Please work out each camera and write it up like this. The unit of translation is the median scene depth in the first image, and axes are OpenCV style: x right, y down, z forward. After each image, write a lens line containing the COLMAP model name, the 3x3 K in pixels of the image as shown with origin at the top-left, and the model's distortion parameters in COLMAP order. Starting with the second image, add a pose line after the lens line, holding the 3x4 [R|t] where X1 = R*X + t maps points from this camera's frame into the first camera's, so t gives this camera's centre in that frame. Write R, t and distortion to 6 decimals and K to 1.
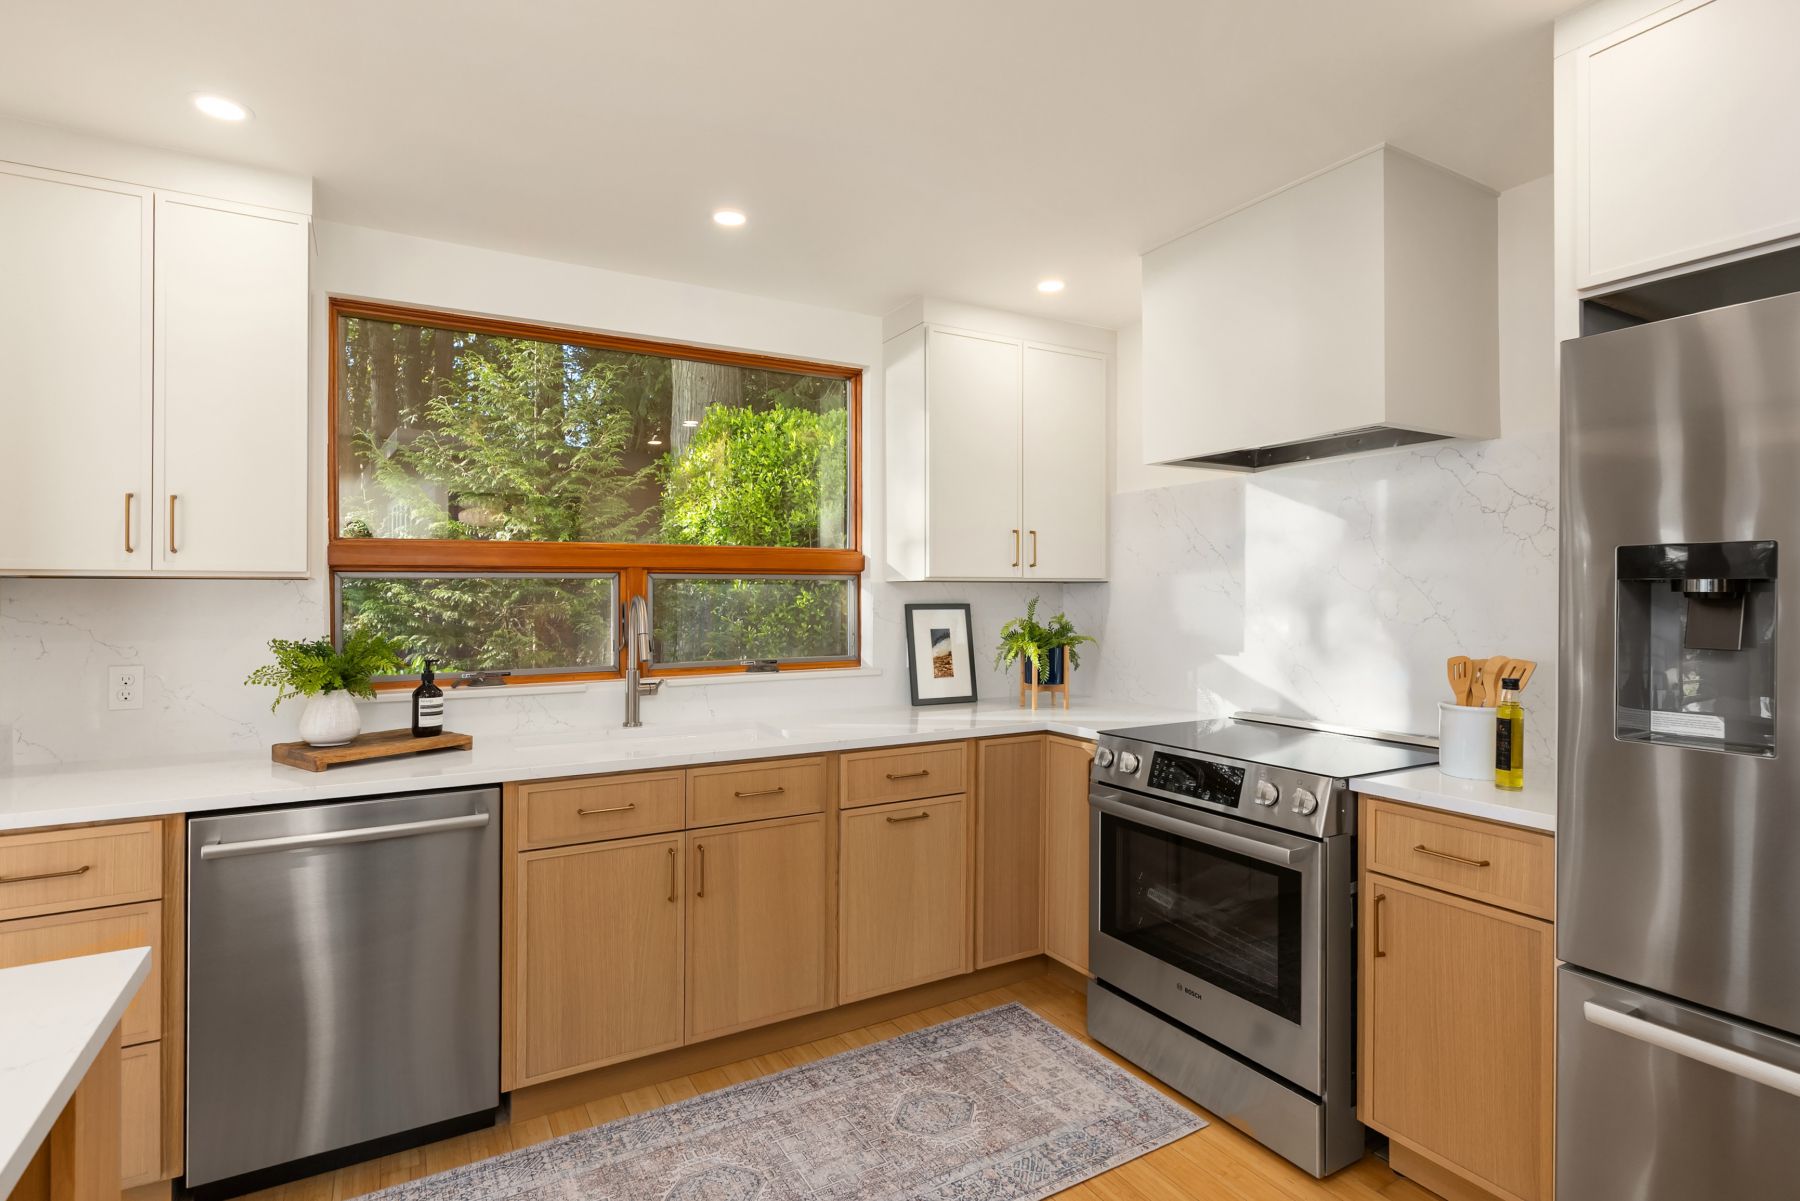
lens RADIAL K [[865.5, 0, 889.8], [0, 865.5, 603.8], [0, 0, 1]] dist [-0.005049, -0.000506]
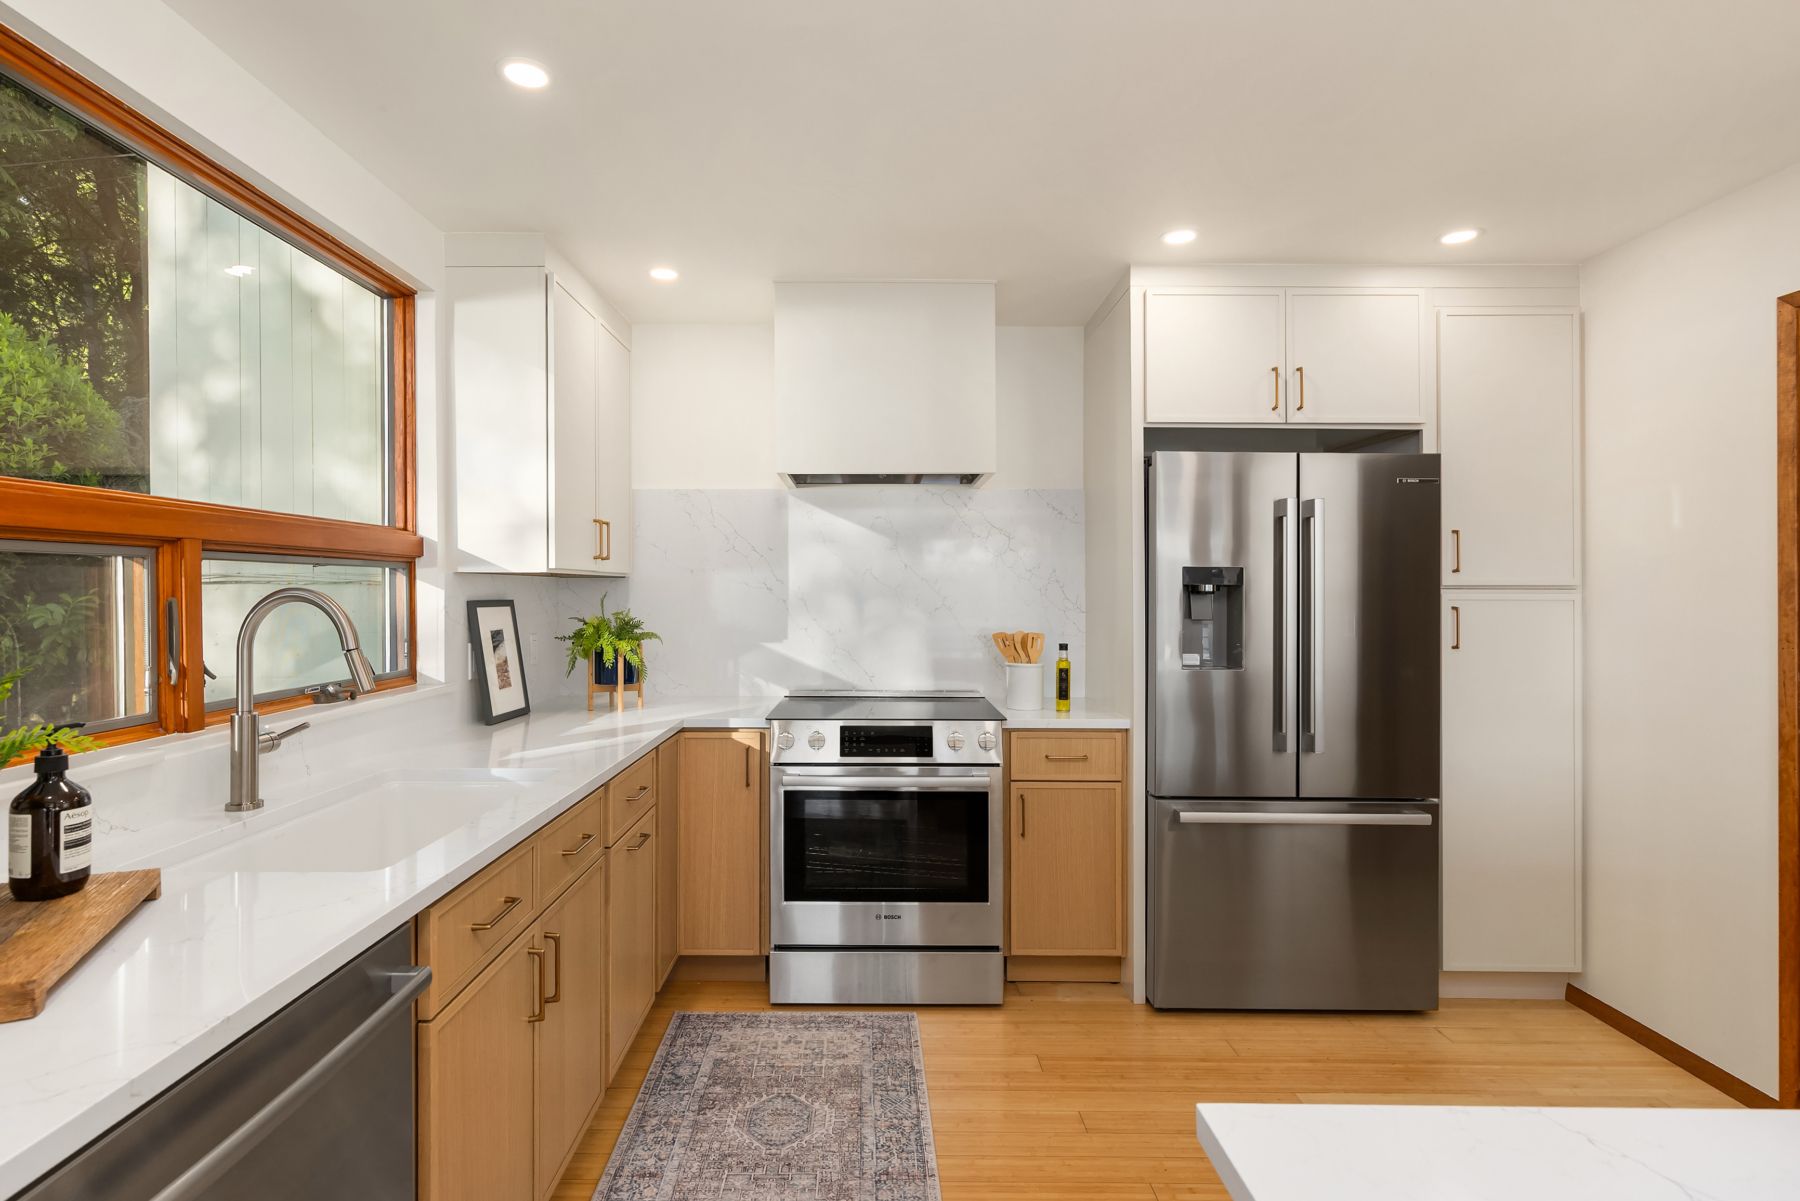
lens RADIAL K [[865.5, 0, 888.6], [0, 865.5, 595.7], [0, 0, 1]] dist [-0.005049, -0.000506]
pose [[0.500034, -0.002715, 0.866002, -0.644336], [0.002917, 0.999995, 0.001450, -0.005619], [-0.866001, 0.001801, 0.500039, 0.352971]]
